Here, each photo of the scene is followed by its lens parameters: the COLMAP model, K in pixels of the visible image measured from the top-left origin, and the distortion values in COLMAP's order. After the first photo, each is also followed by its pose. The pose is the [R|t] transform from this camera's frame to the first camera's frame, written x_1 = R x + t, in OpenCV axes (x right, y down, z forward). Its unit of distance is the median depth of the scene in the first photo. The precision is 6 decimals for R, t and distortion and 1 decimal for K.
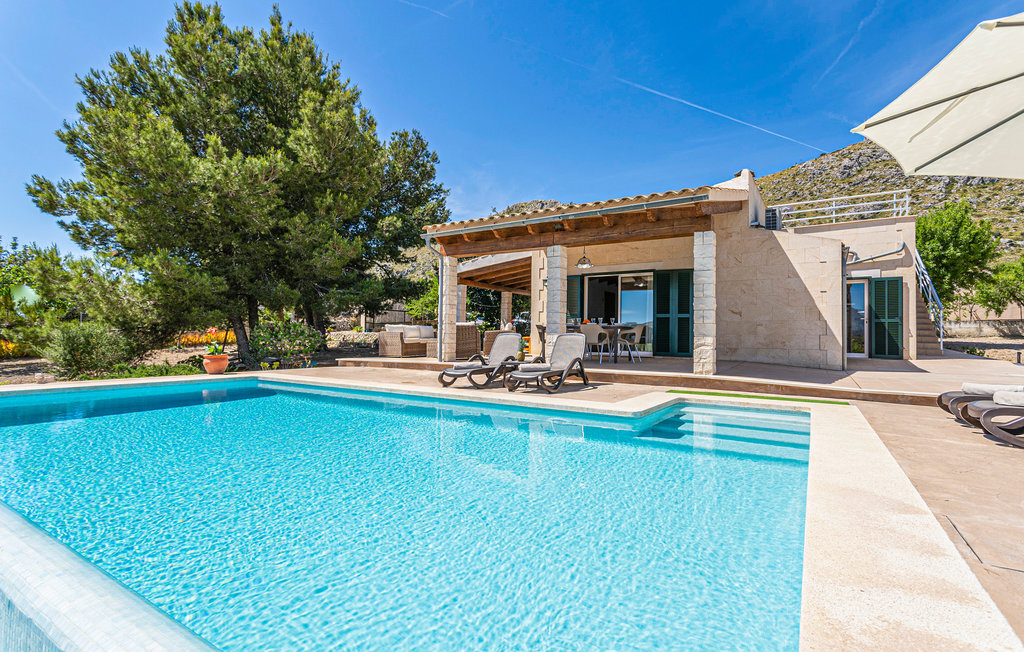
lens RADIAL K [[491.5, 0, 512.0], [0, 491.5, 326.0], [0, 0, 1]] dist [0.001250, 0.000644]
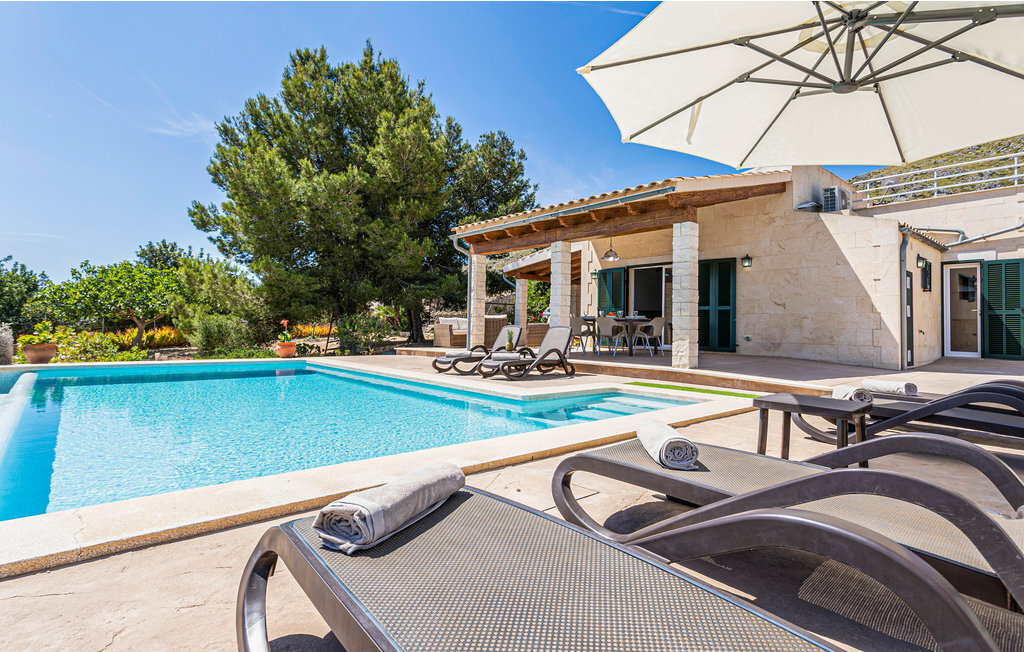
lens RADIAL K [[514.4, 0, 510.6], [0, 514.4, 305.8], [0, 0, 1]] dist [-0.001300, 0.000163]
pose [[0.959517, -0.006713, -0.281571, 0.214767], [-0.000888, 0.999639, -0.026859, 0.001513], [0.281649, 0.026021, 0.959164, -0.049793]]
